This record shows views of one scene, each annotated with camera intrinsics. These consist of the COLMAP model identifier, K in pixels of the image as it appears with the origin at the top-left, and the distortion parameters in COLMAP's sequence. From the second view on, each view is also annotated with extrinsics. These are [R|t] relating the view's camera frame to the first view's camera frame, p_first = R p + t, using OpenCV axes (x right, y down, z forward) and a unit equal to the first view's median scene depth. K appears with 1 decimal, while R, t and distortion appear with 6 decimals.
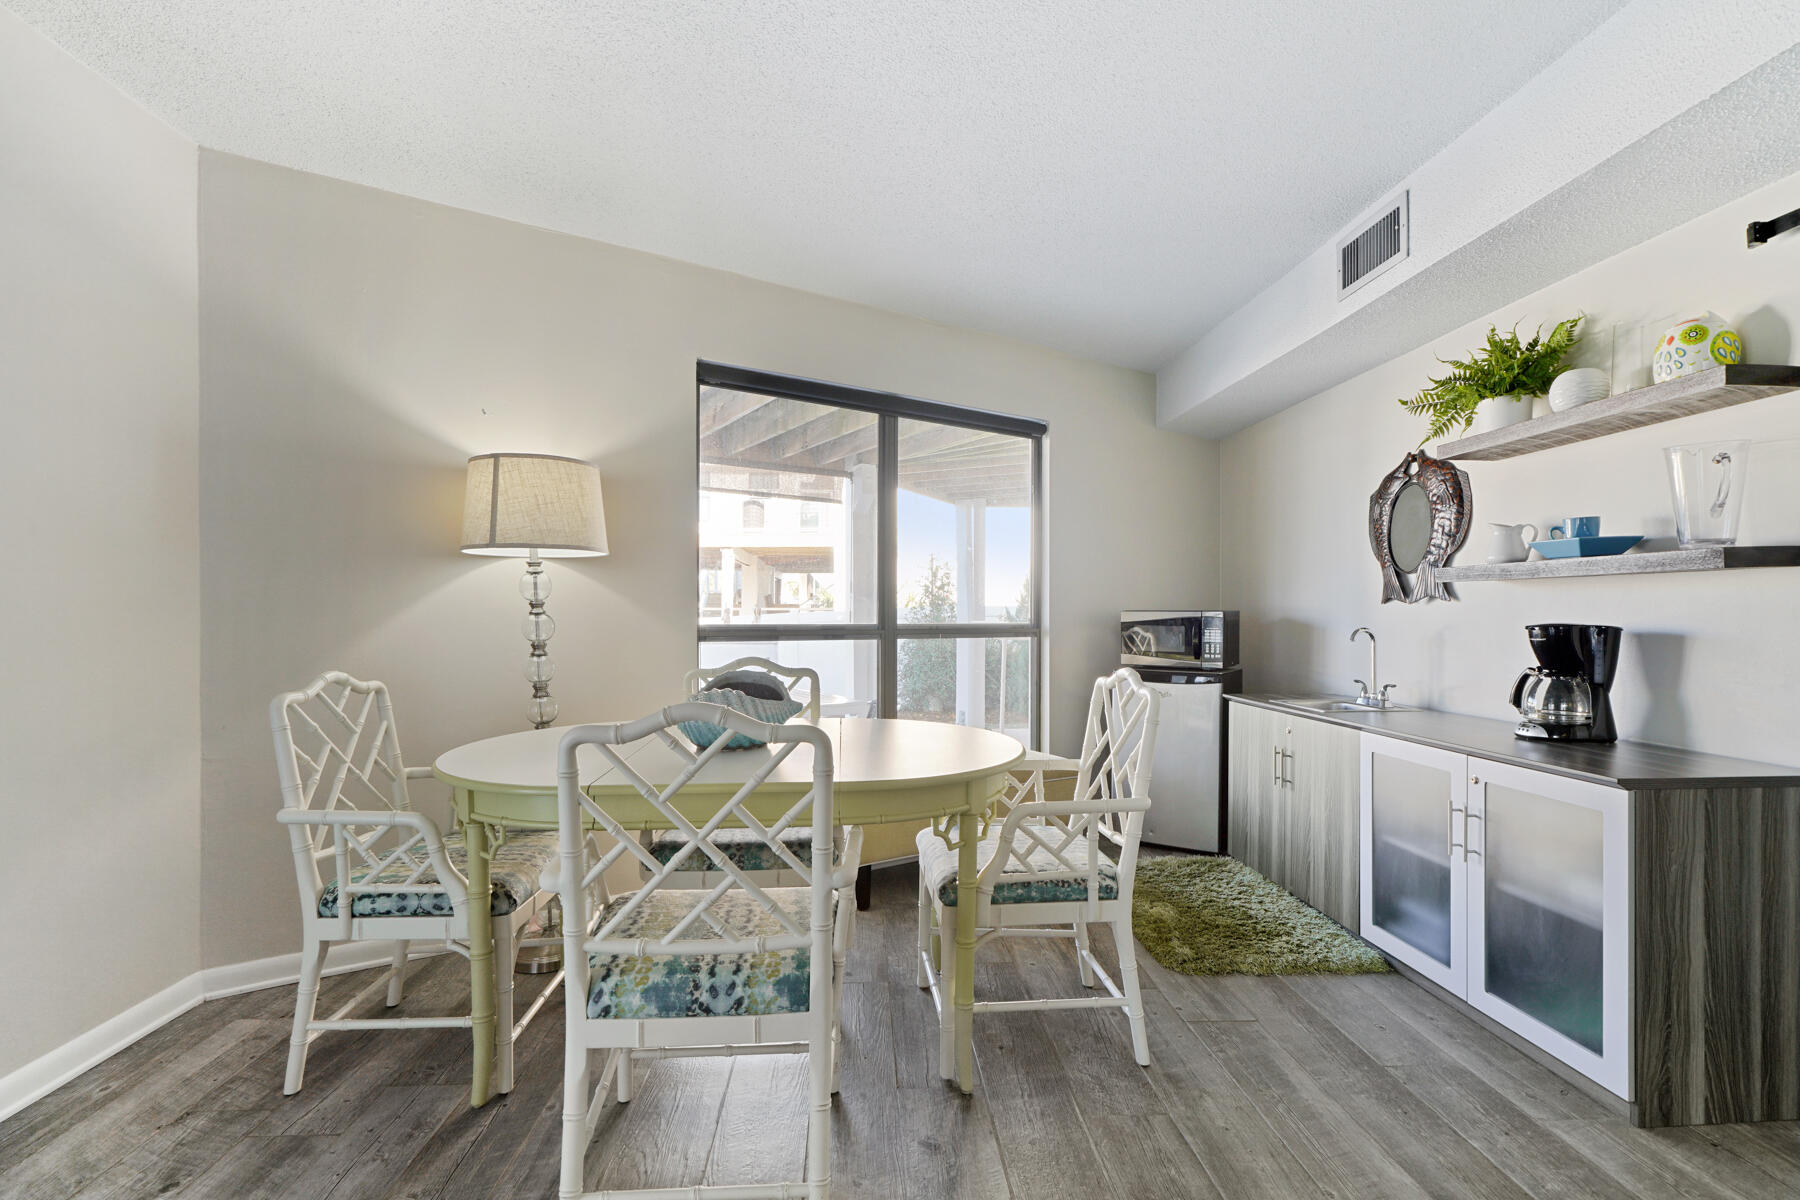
lens RADIAL K [[795.4, 0, 888.1], [0, 795.4, 609.4], [0, 0, 1]] dist [-0.001042, -0.000058]
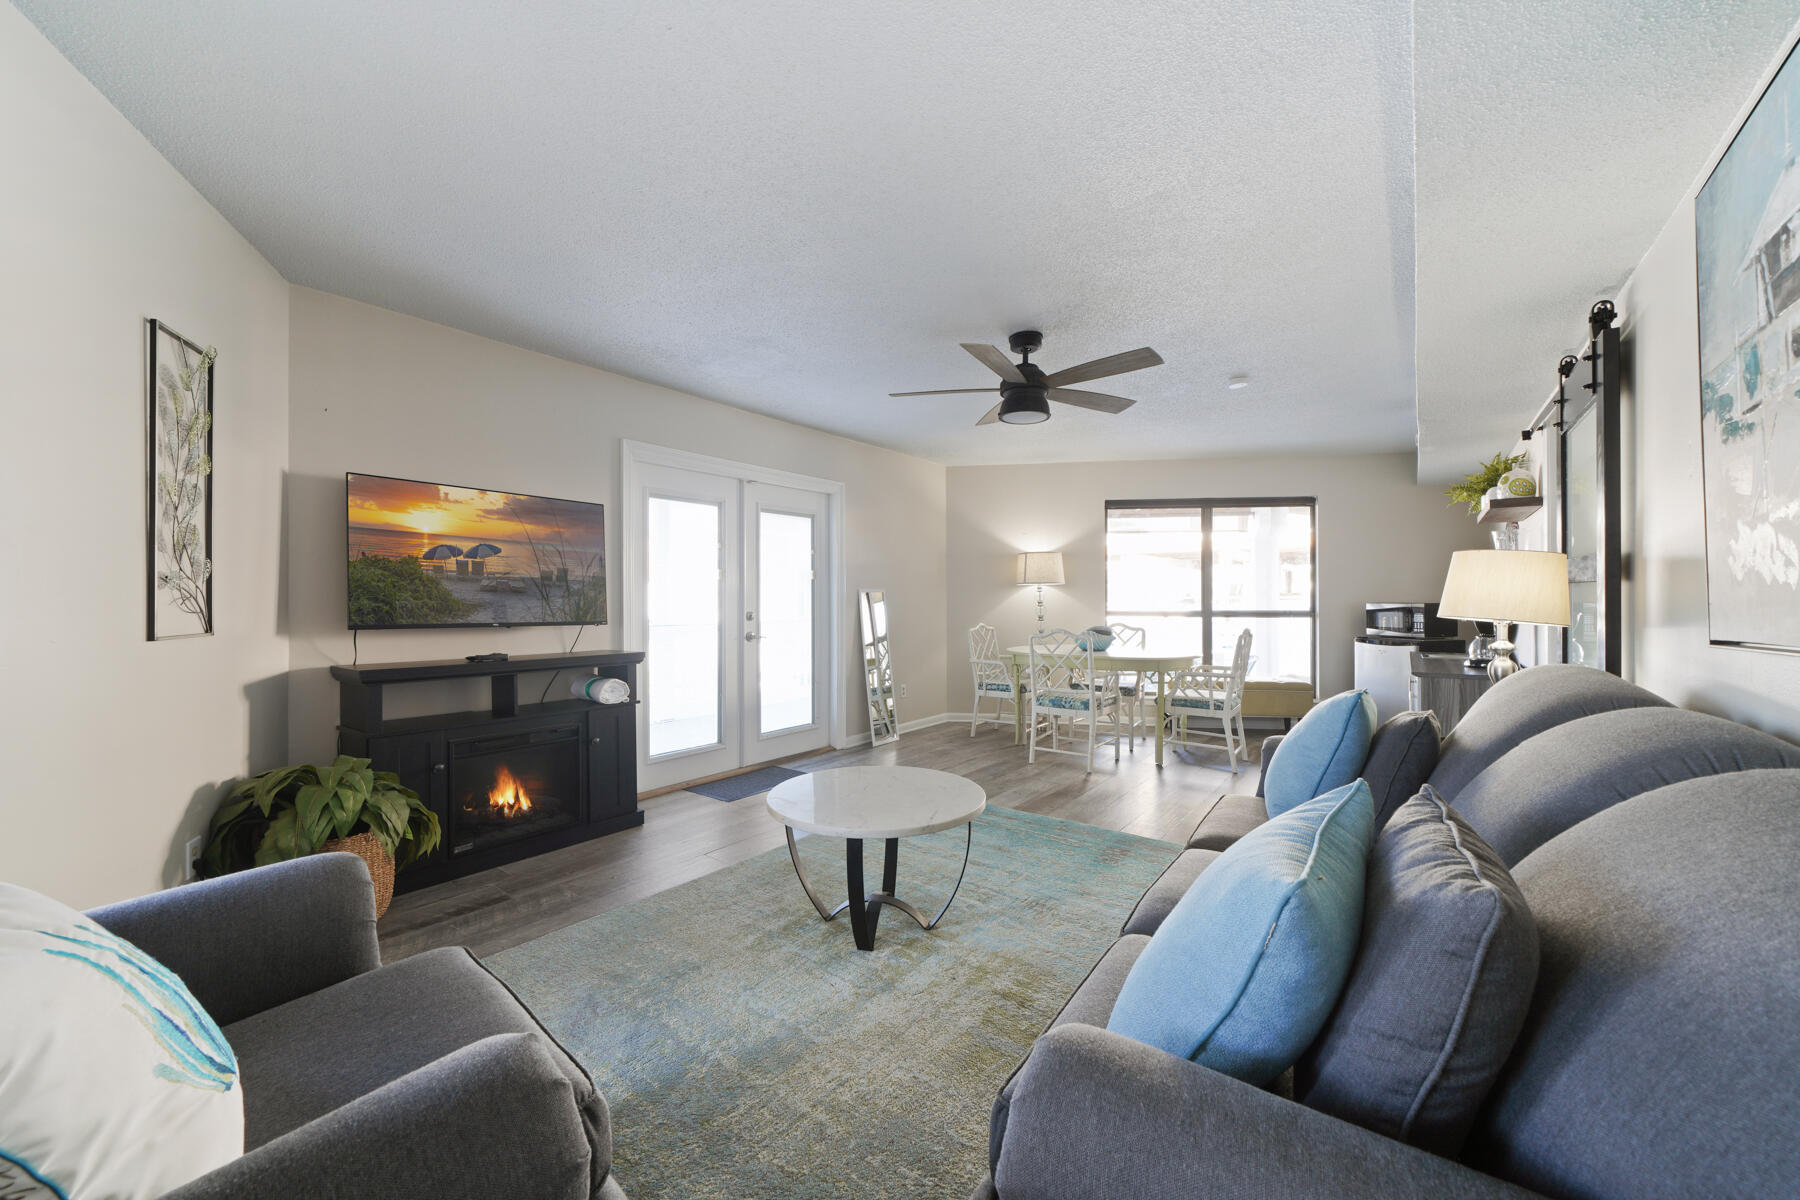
lens RADIAL K [[677.1, 0, 900.0], [0, 677.1, 600.0], [0, 0, 1]] dist [0.000039, -0.000002]
pose [[0.759037, -0.006176, -0.651018, 0.884573], [0.005739, 0.999980, -0.002795, -0.013279], [0.651022, -0.001615, 0.759057, -1.363501]]
